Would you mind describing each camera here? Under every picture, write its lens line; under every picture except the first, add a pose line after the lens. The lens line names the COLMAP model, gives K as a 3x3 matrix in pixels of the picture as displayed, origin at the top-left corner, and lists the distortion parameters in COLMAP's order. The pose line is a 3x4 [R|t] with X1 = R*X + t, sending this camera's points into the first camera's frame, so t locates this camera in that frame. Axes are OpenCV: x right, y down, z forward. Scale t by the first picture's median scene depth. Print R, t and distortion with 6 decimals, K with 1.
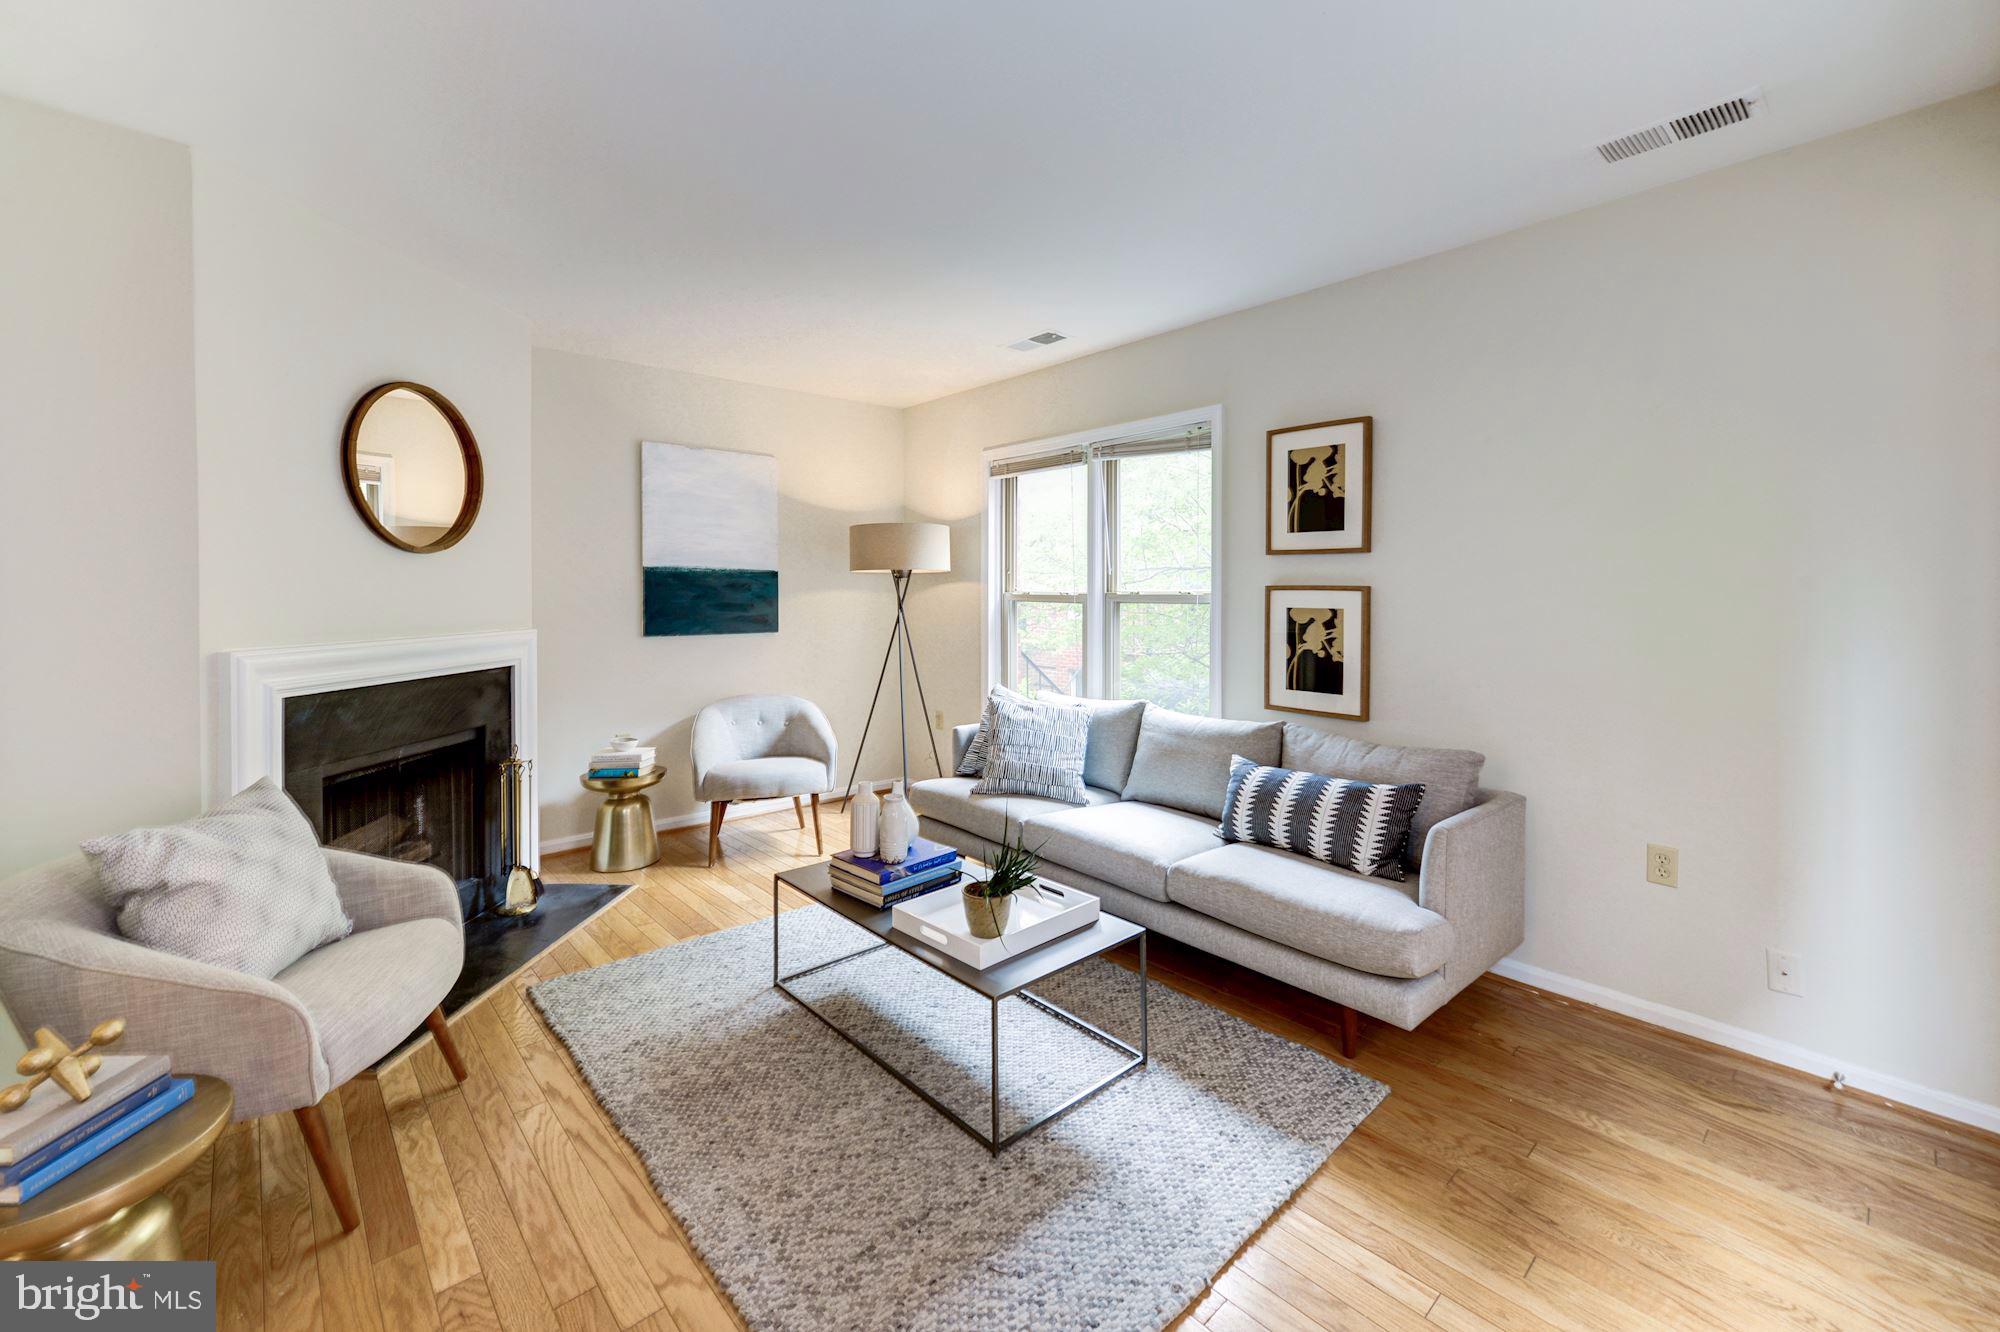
lens RADIAL K [[813.8, 0, 966.5], [0, 813.8, 602.9], [0, 0, 1]] dist [0.010519, 0.000027]
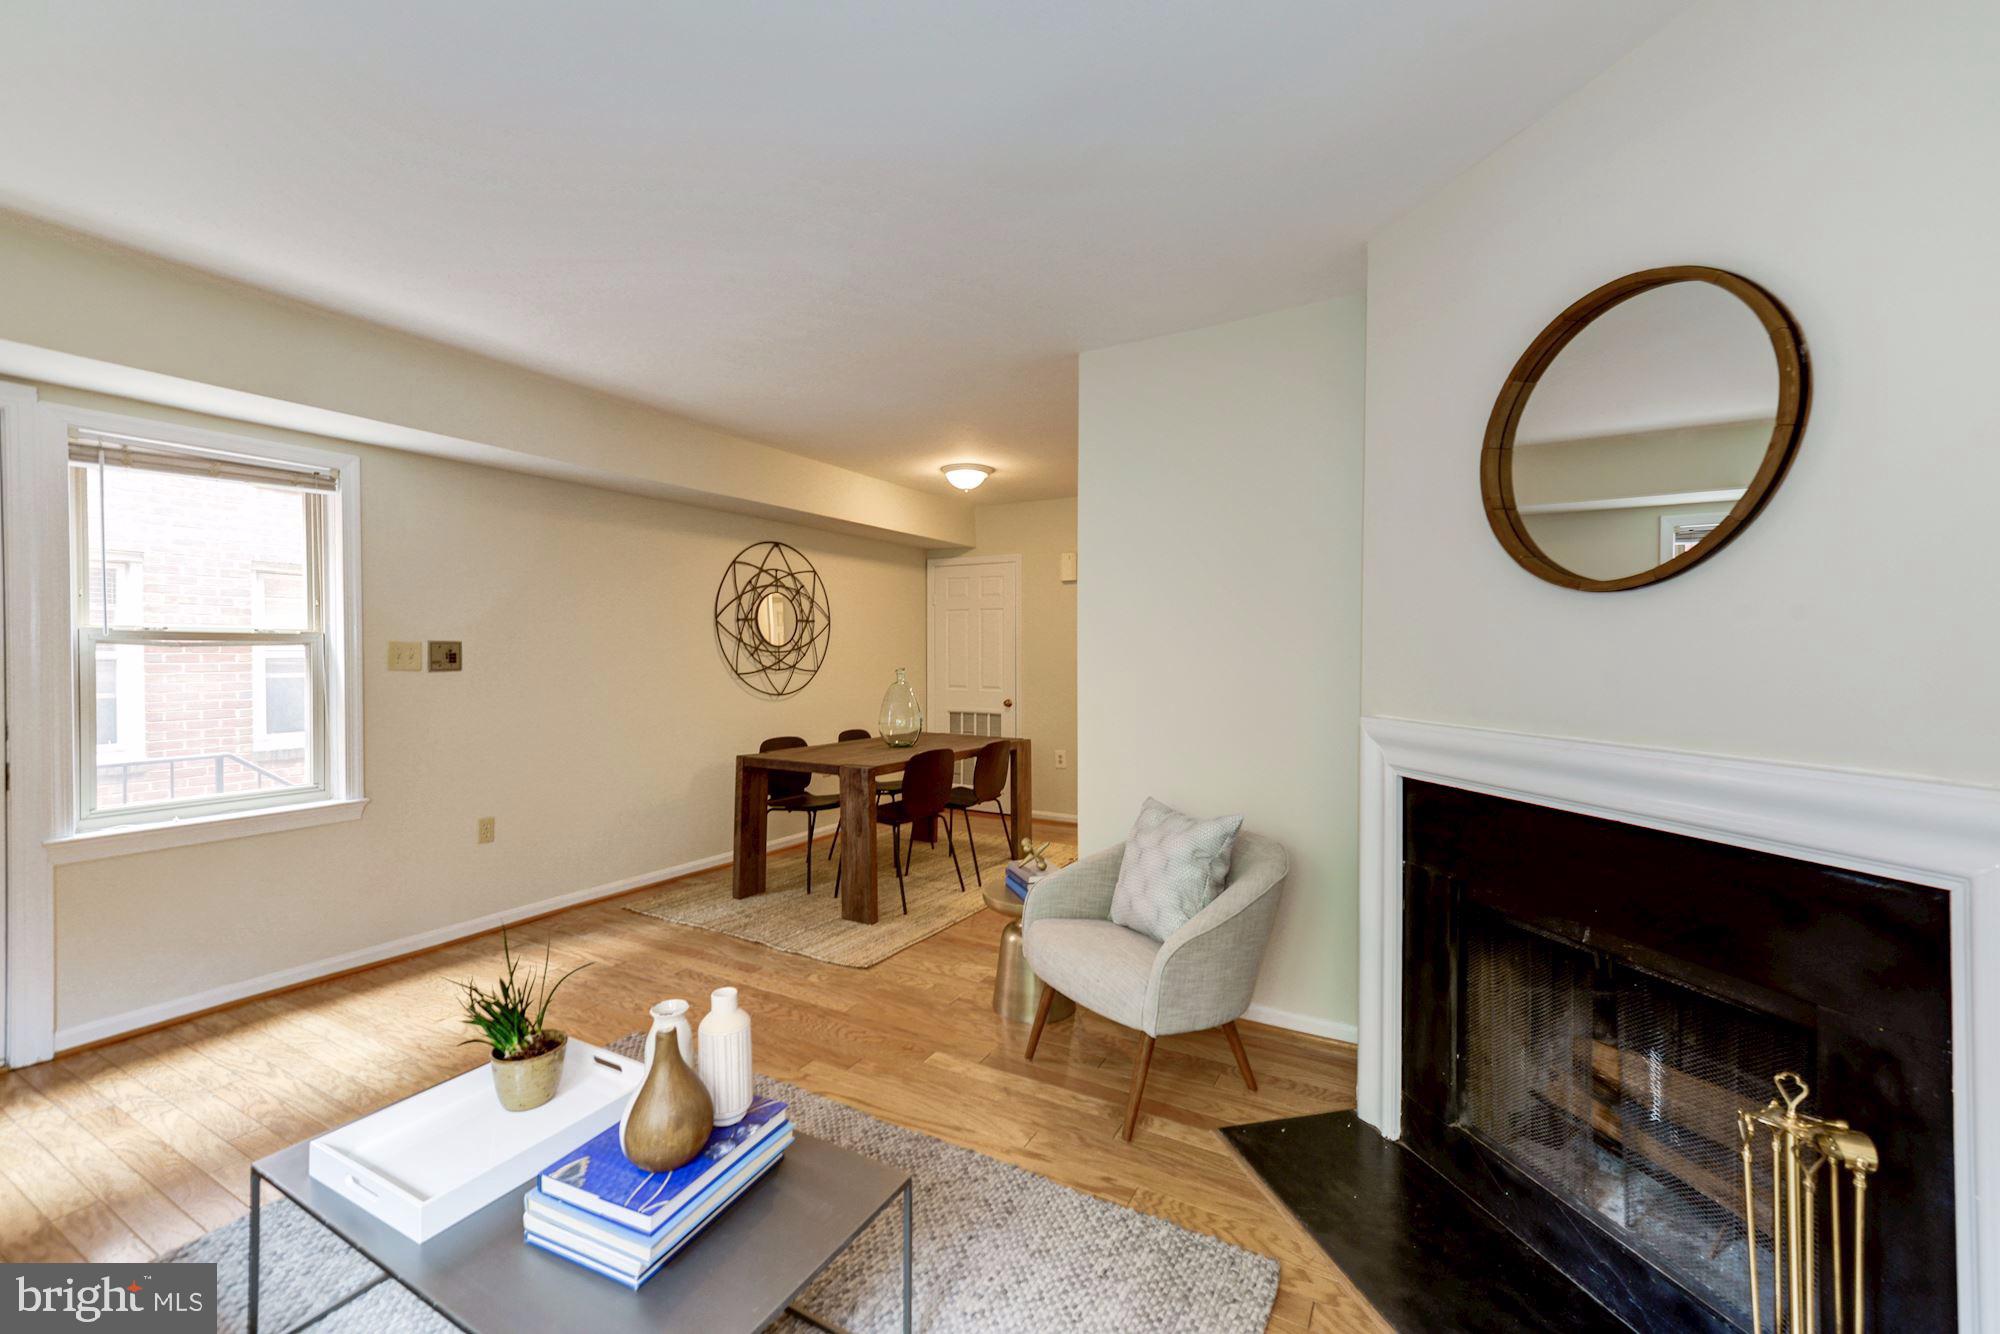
lens RADIAL K [[799.4, 0, 1016.4], [0, 799.4, 654.7], [0, 0, 1]] dist [0.001278, 0.000095]
pose [[-0.934389, 0.000508, -0.356253, -0.125103], [-0.007667, 0.999739, 0.021536, -0.035802], [0.356171, 0.022854, -0.934141, 1.709869]]
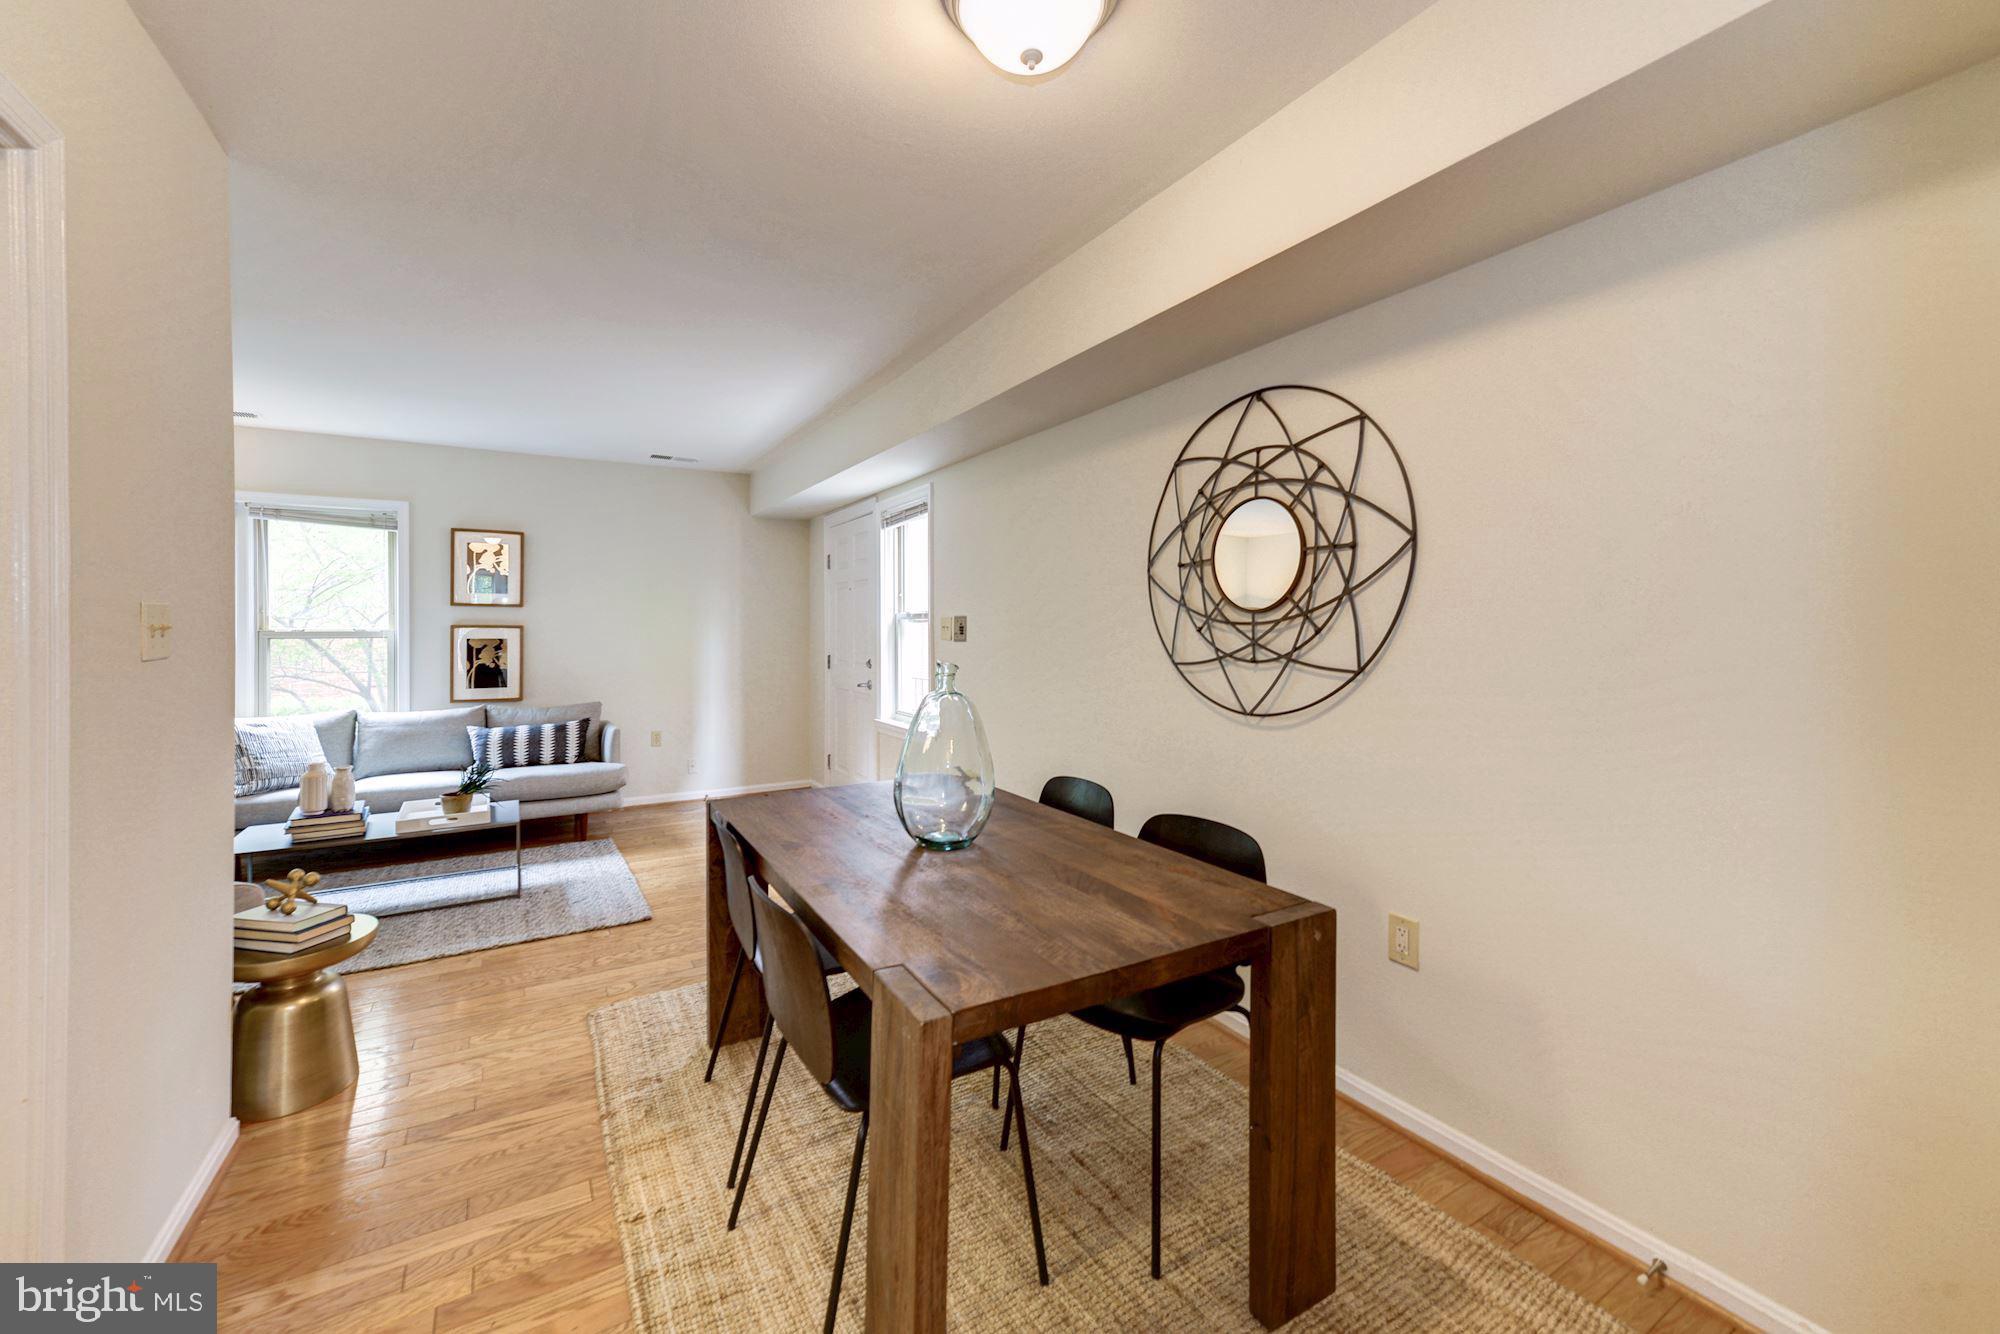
lens RADIAL K [[794.8, 0, 996.5], [0, 794.8, 634.8], [0, 0, 1]] dist [0.001967, 0.000325]
pose [[0.171232, -0.007376, 0.985203, -1.380253], [0.017626, 0.999835, 0.004422, 0.013658], [-0.985073, 0.016608, 0.171334, -0.441070]]
